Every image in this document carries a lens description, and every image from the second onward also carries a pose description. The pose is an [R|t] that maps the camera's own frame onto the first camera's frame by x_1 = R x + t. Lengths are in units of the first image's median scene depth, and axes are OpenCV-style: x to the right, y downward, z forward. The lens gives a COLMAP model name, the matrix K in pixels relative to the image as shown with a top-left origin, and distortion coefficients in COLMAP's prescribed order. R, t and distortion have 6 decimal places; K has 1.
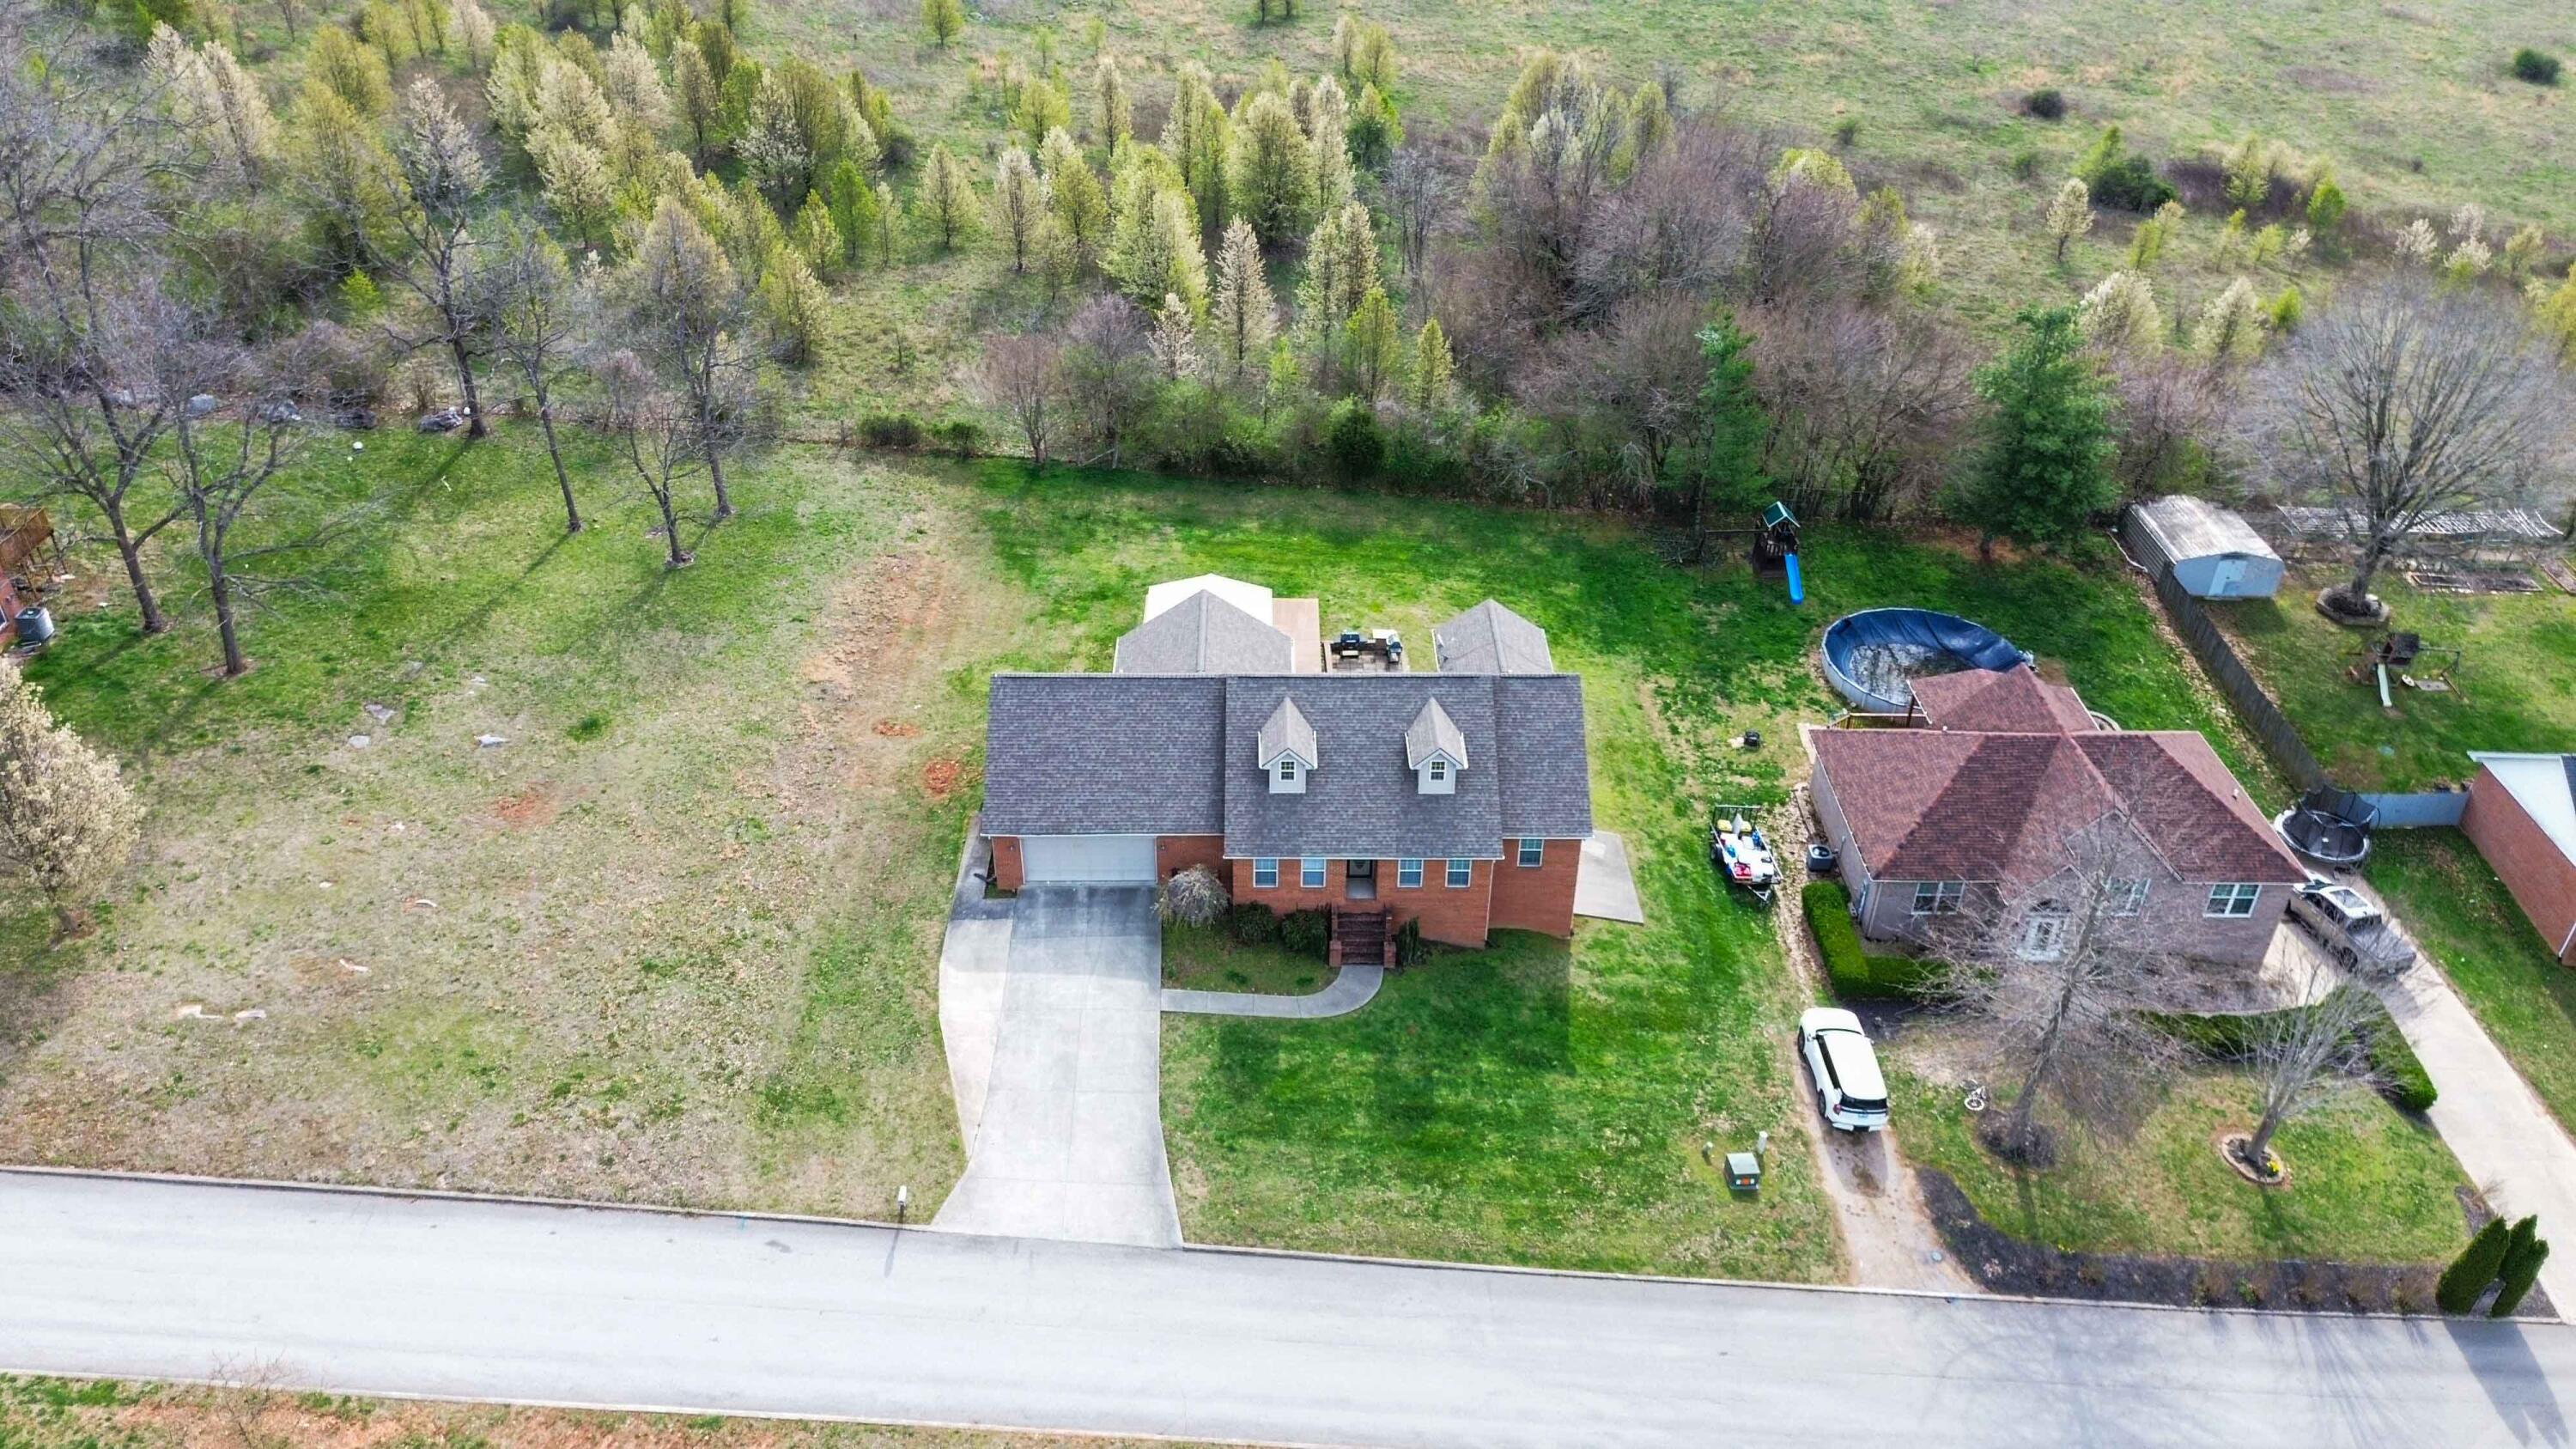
lens RADIAL K [[1814.1, 0, 1285.4], [0, 1814.1, 720.3], [0, 0, 1]] dist [0.061452, -0.049425]
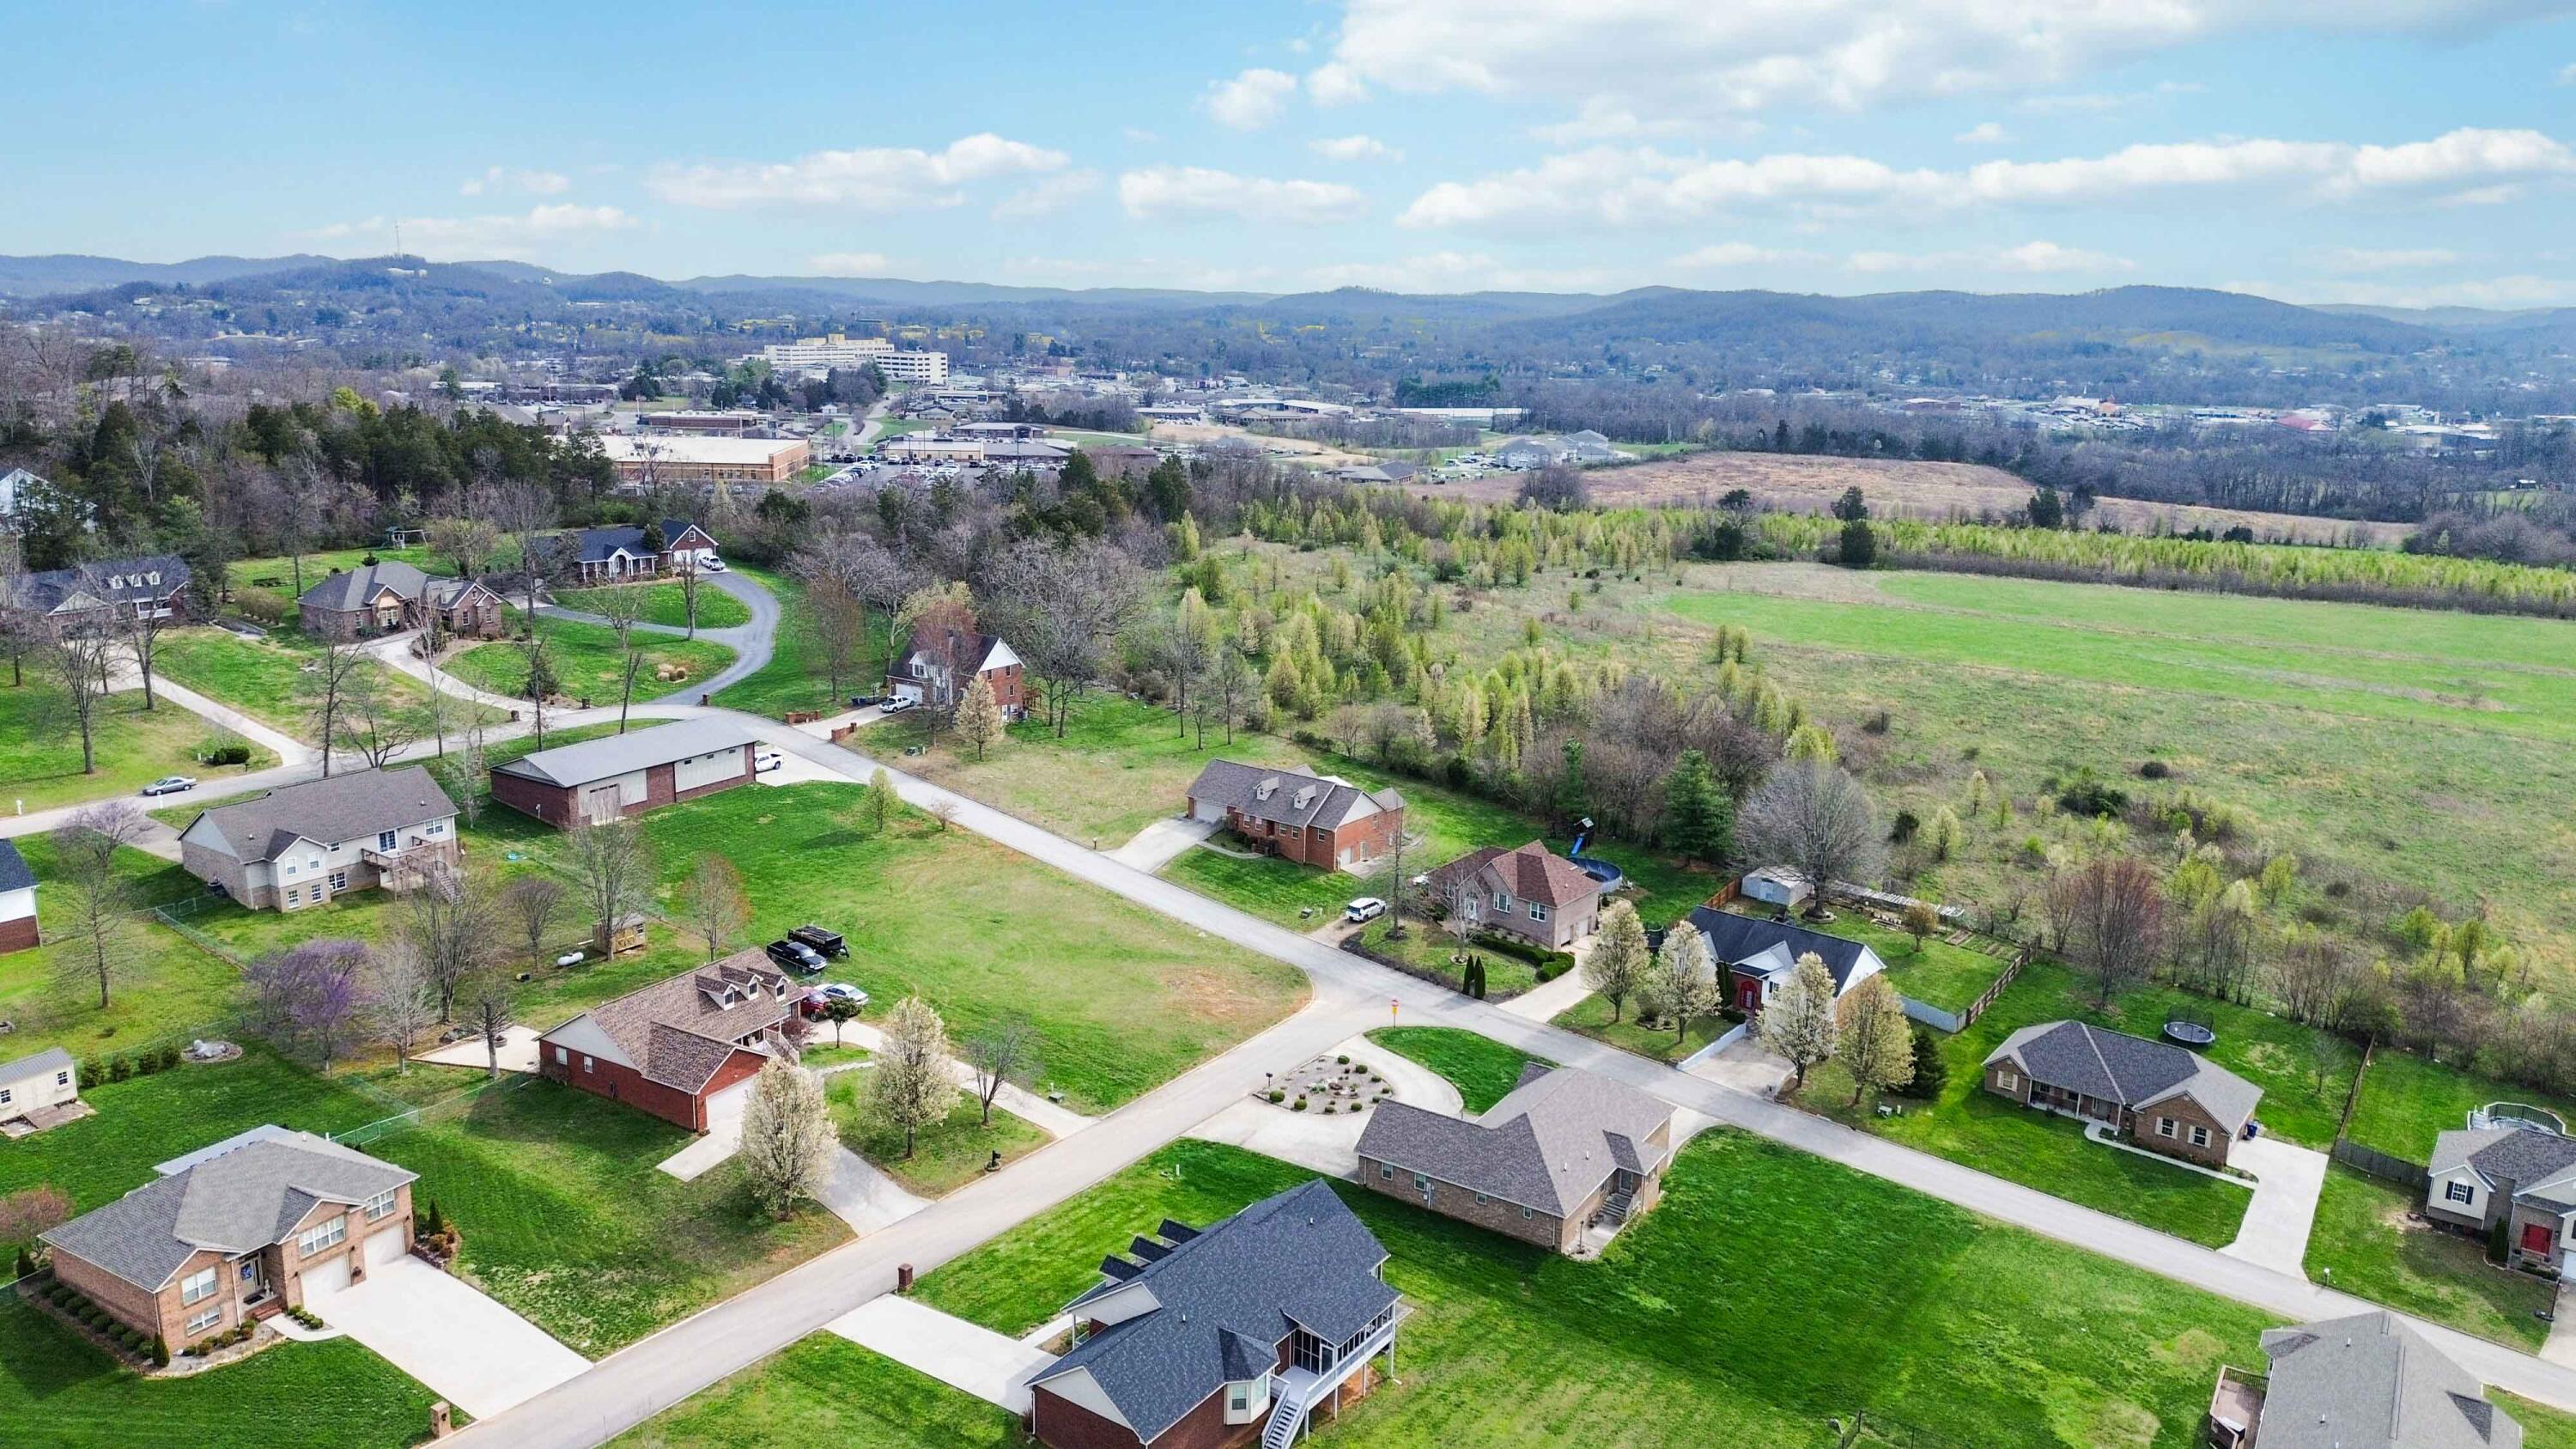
lens RADIAL K [[1803.4, 0, 1288.0], [0, 1803.4, 724.5], [0, 0, 1]] dist [0.099819, -0.111882]
pose [[0.788241, 0.148963, -0.597065, 1.896867], [-0.353466, 0.903832, -0.241143, 0.662975], [0.503725, 0.401121, 0.765091, -1.443391]]
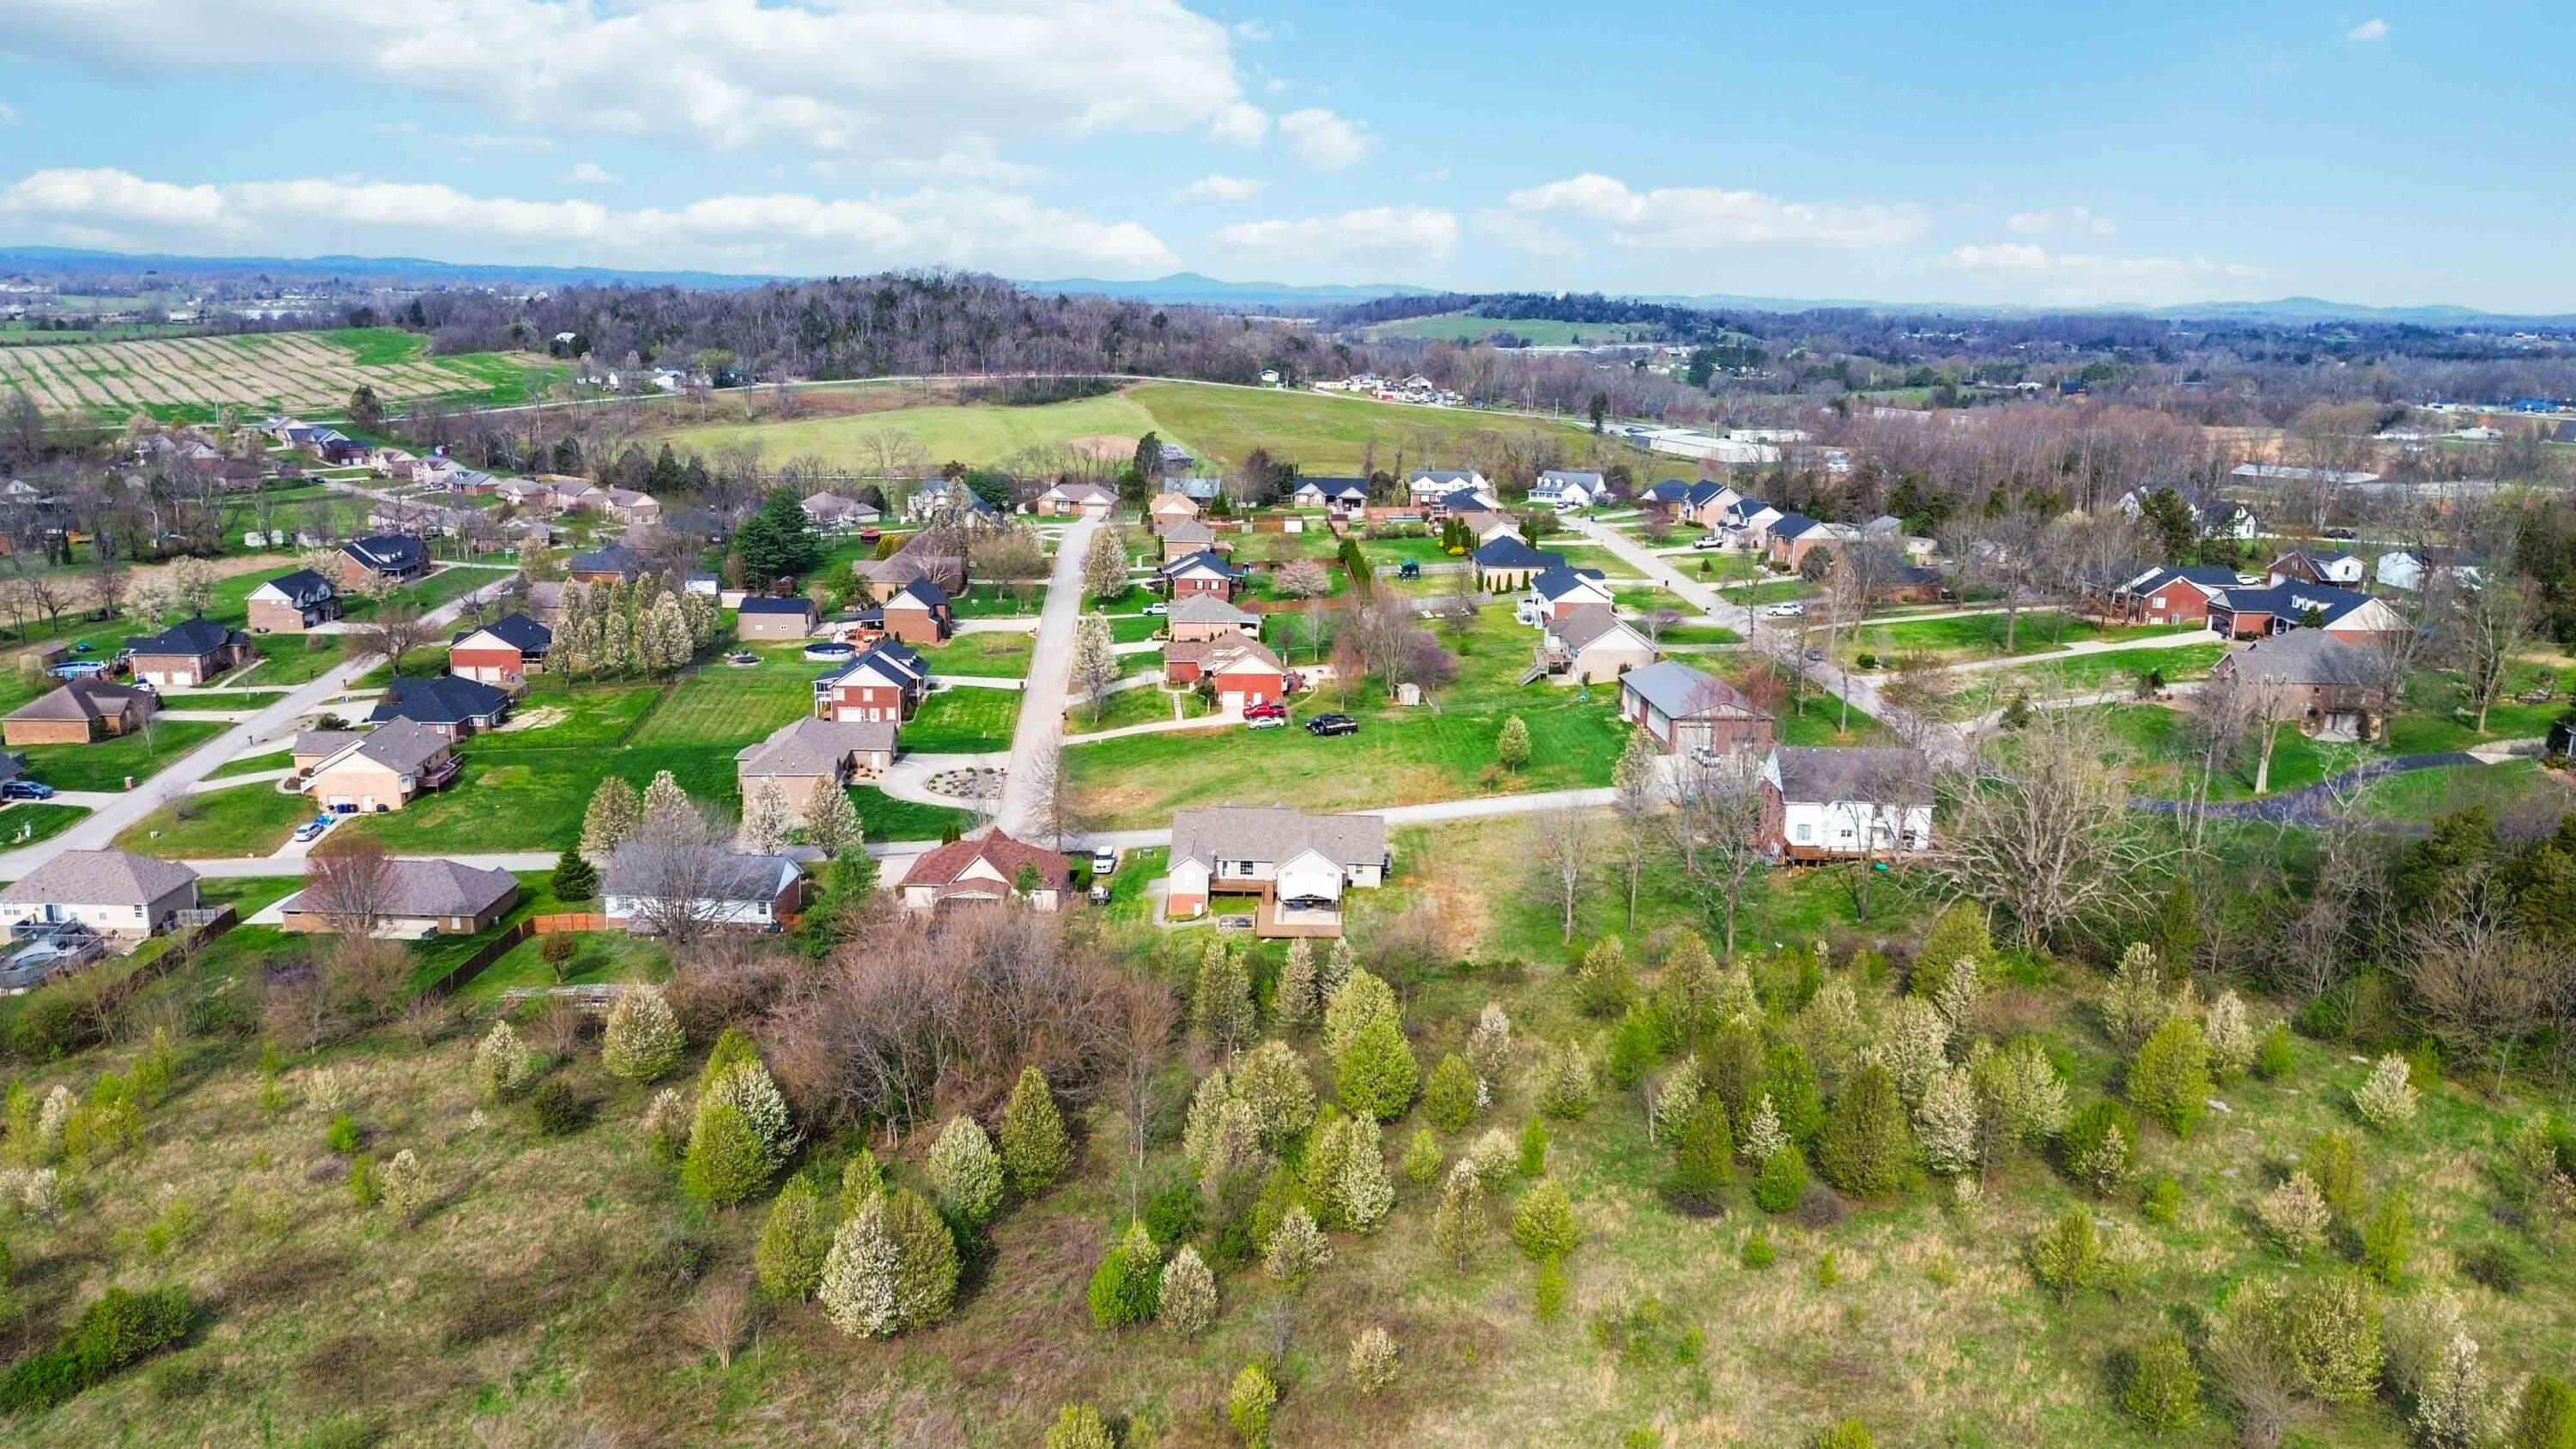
lens RADIAL K [[1803.4, 0, 1288.0], [0, 1803.4, 724.5], [0, 0, 1]] dist [0.099819, -0.111882]
pose [[-0.999260, -0.036531, 0.012071, -0.043382], [-0.016096, 0.681908, 0.731261, -2.222230], [-0.034945, 0.730525, -0.681991, 2.884503]]
